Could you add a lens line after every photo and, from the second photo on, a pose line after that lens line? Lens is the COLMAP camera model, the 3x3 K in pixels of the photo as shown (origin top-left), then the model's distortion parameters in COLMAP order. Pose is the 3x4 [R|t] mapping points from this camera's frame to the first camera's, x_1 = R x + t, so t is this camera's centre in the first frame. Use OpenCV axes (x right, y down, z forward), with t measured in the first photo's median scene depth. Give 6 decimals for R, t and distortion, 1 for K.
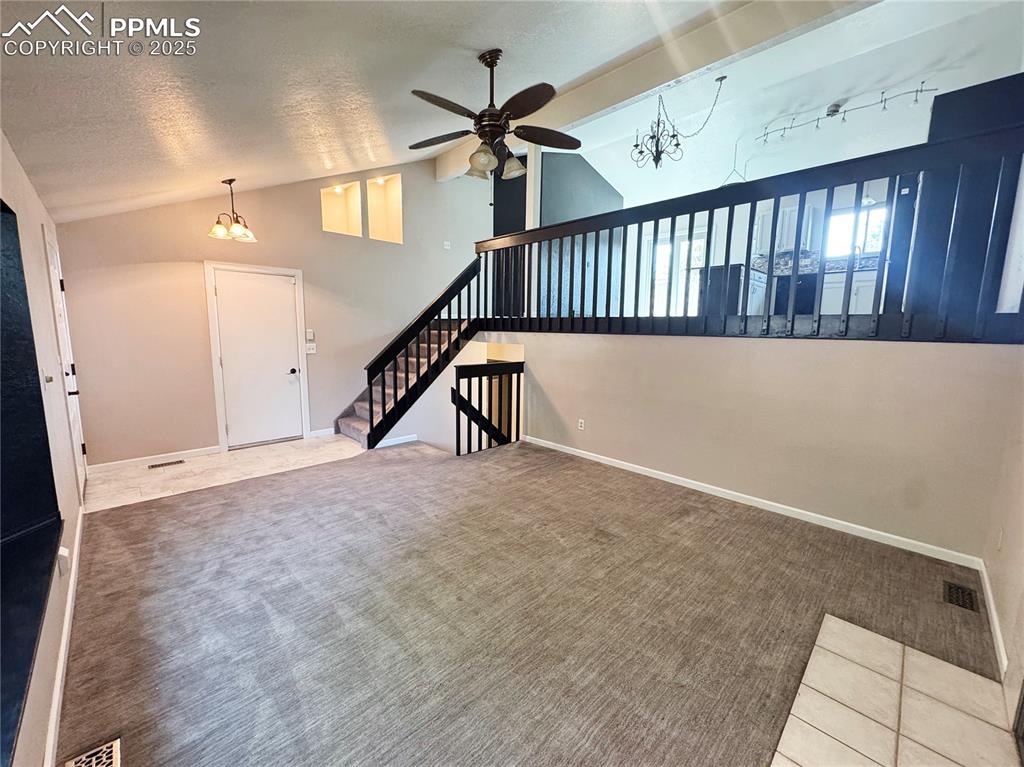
lens RADIAL K [[408.4, 0, 513.2], [0, 408.4, 383.6], [0, 0, 1]] dist [0.002839, -0.000196]
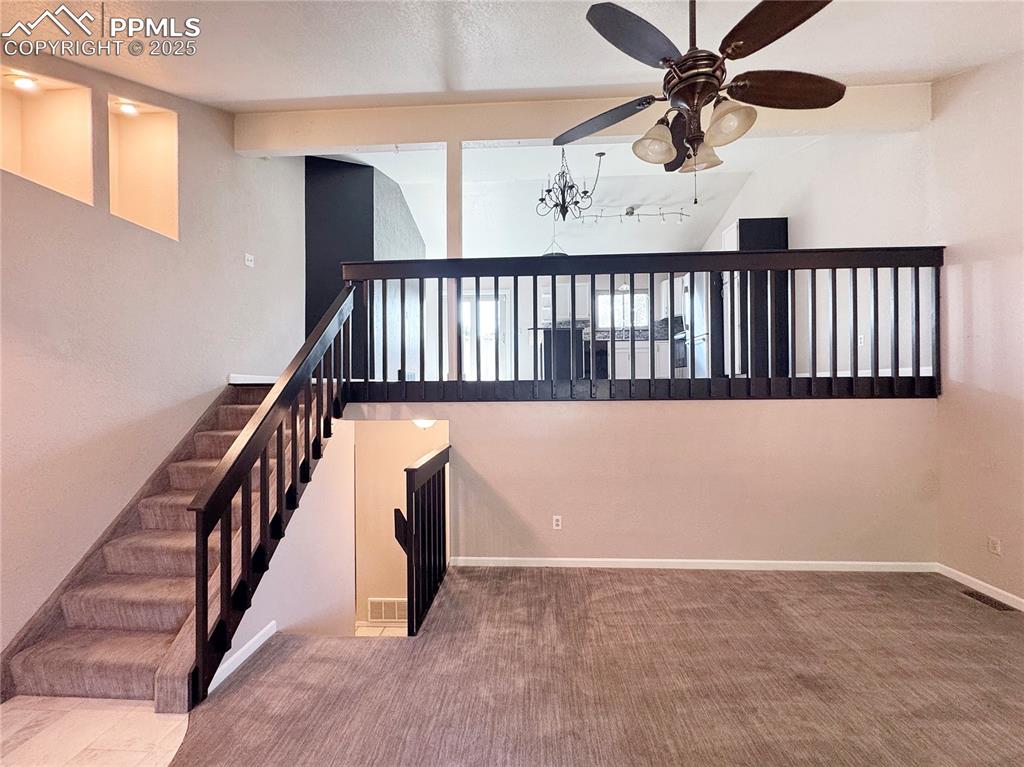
lens RADIAL K [[418.3, 0, 507.2], [0, 418.3, 389.6], [0, 0, 1]] dist [-0.000071, -0.000272]
pose [[0.741716, -0.022967, 0.670320, -0.404905], [0.112123, 0.989596, -0.090160, -0.080630], [-0.661276, 0.142031, 0.736574, 0.463412]]
